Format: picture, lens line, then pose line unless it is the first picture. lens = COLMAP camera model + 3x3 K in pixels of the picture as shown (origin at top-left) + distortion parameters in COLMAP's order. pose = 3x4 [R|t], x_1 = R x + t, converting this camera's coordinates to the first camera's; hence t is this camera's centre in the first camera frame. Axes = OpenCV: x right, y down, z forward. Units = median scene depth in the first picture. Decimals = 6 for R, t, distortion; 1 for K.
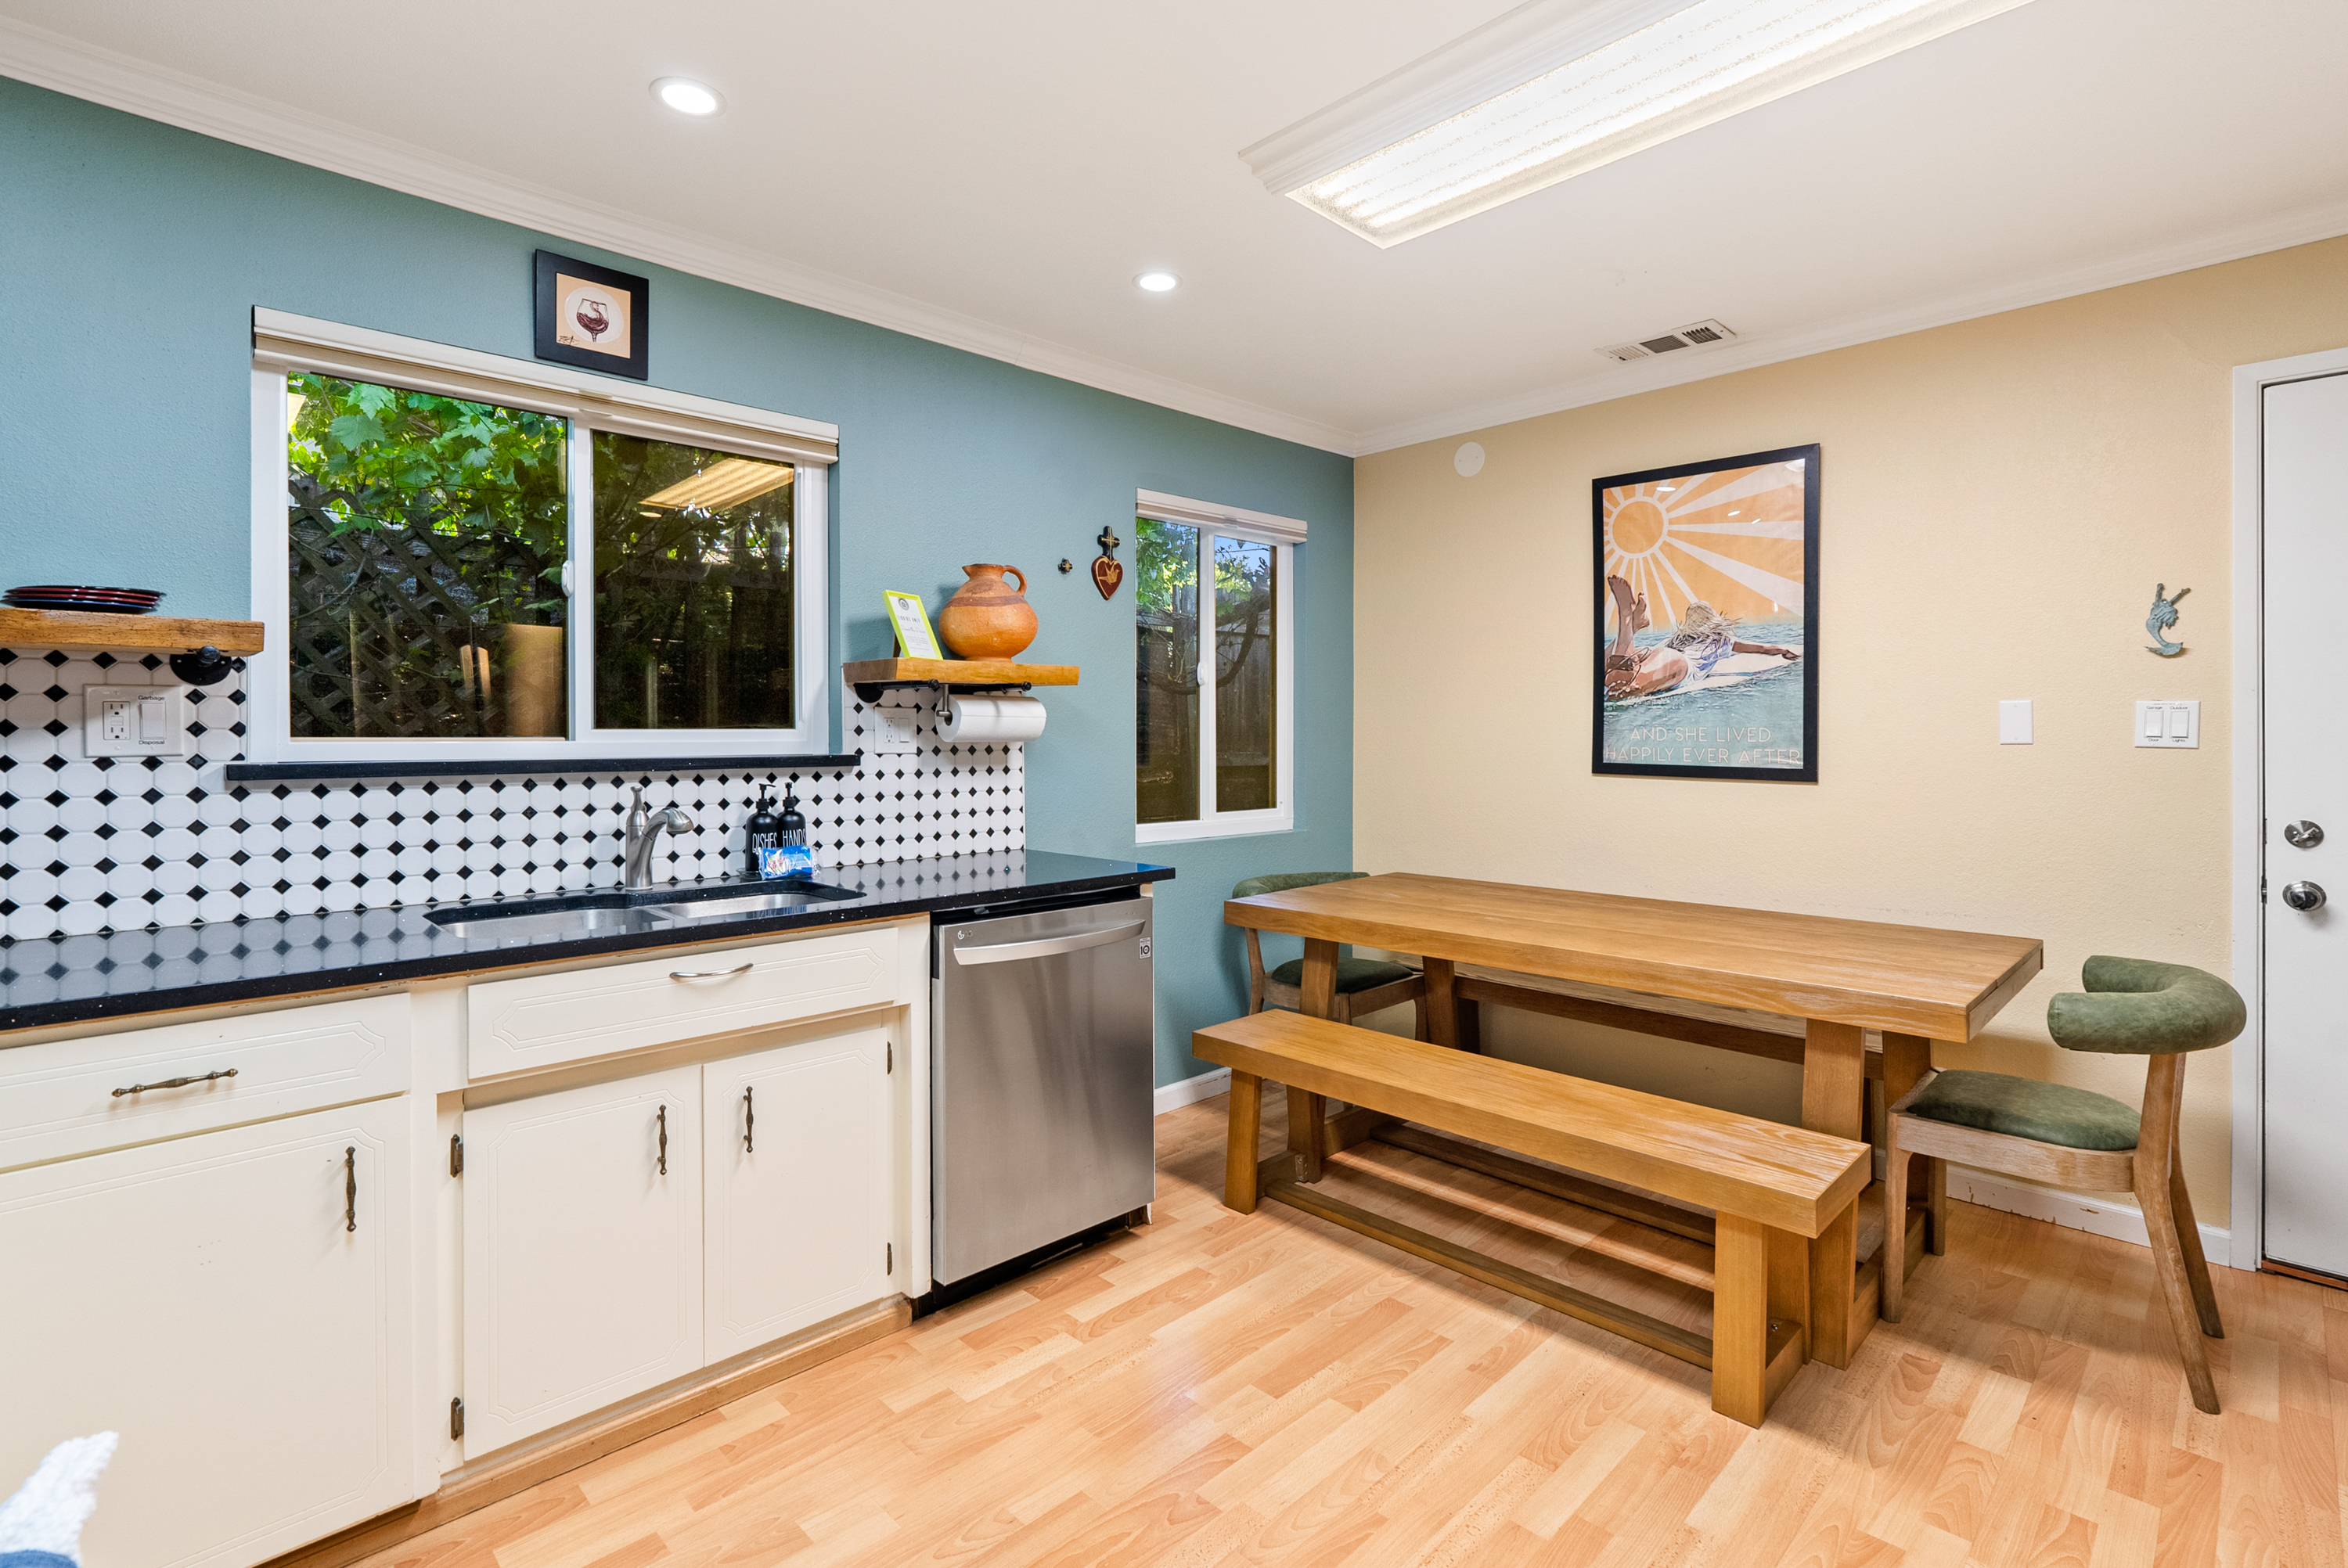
lens RADIAL K [[1090.8, 0, 1179.0], [0, 1090.8, 736.1], [0, 0, 1]] dist [-0.004689, 0.001332]
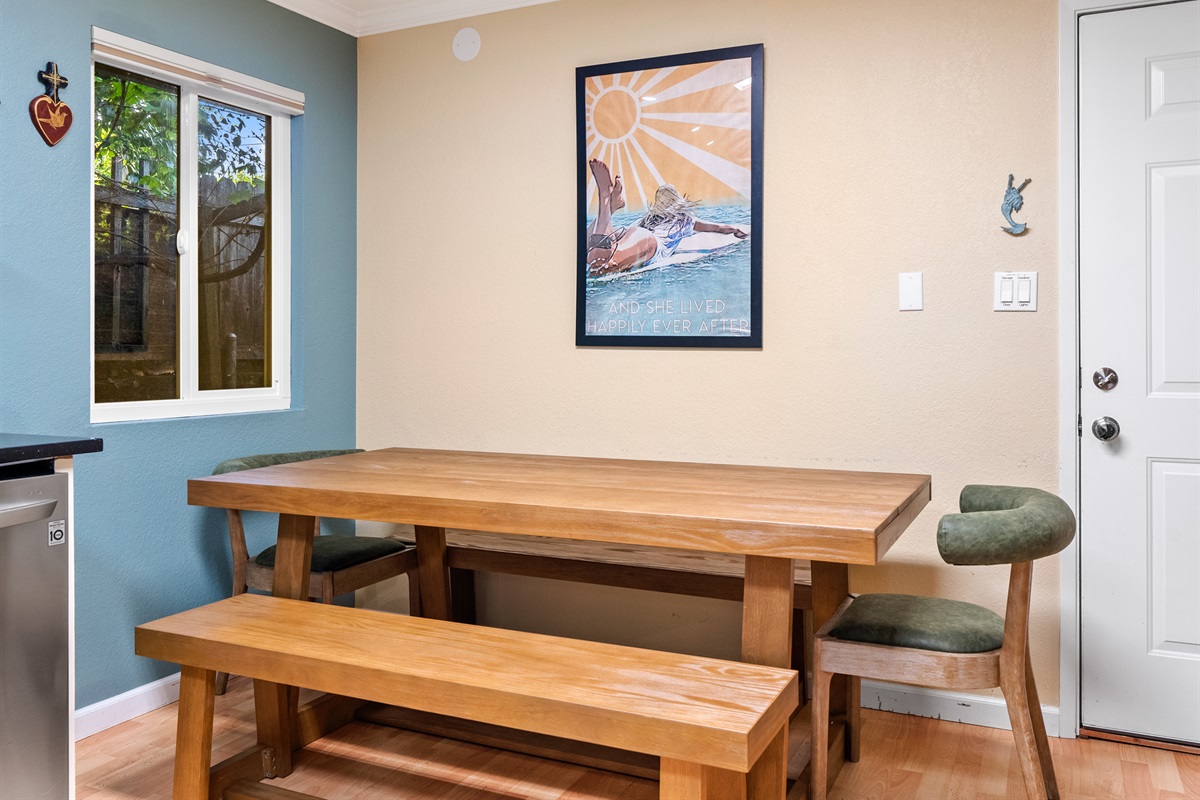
lens RADIAL K [[973.1, 0, 598.8], [0, 973.1, 345.6], [0, 0, 1]] dist [0.000760, -0.001899]
pose [[0.939767, 0.000404, 0.341815, 0.107536], [0.000977, 0.999992, -0.003869, 0.052590], [-0.341813, 0.003970, 0.939759, 0.146770]]
